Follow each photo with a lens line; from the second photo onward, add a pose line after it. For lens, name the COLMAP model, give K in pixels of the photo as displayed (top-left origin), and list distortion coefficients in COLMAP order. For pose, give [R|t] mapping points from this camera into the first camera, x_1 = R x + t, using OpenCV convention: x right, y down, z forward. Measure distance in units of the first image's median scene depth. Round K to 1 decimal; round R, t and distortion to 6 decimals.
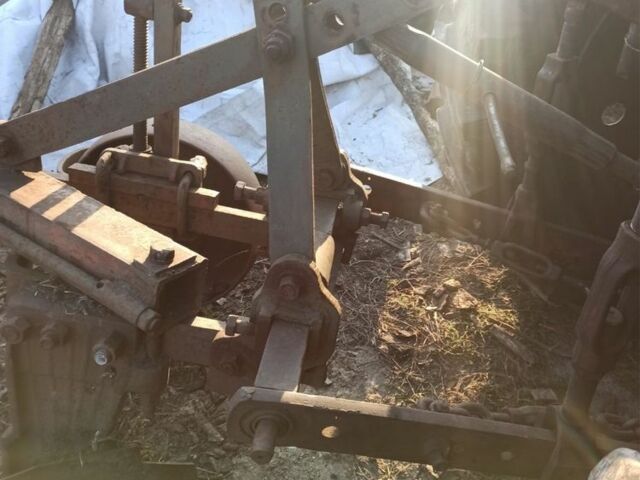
lens RADIAL K [[582.6, 0, 320.0], [0, 582.6, 240.0], [0, 0, 1]] dist [0.006379, -0.015606]
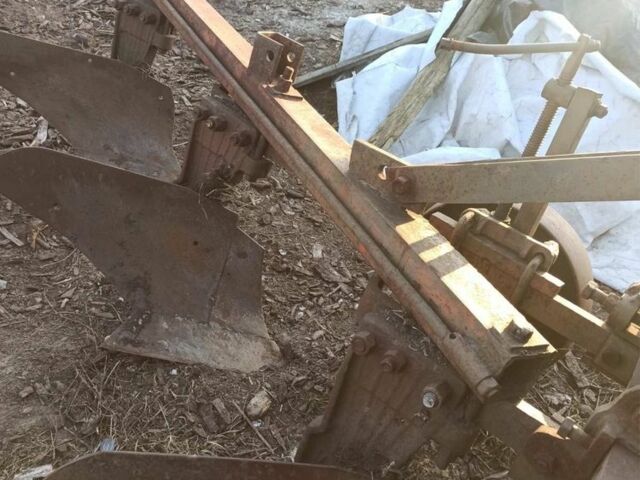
lens RADIAL K [[582.6, 0, 320.0], [0, 582.6, 240.0], [0, 0, 1]] dist [0.006379, -0.015606]
pose [[0.856955, 0.321311, -0.402974, -0.186518], [-0.356136, 0.934352, -0.012347, 0.010771], [0.372552, 0.154094, 0.915128, -0.081839]]
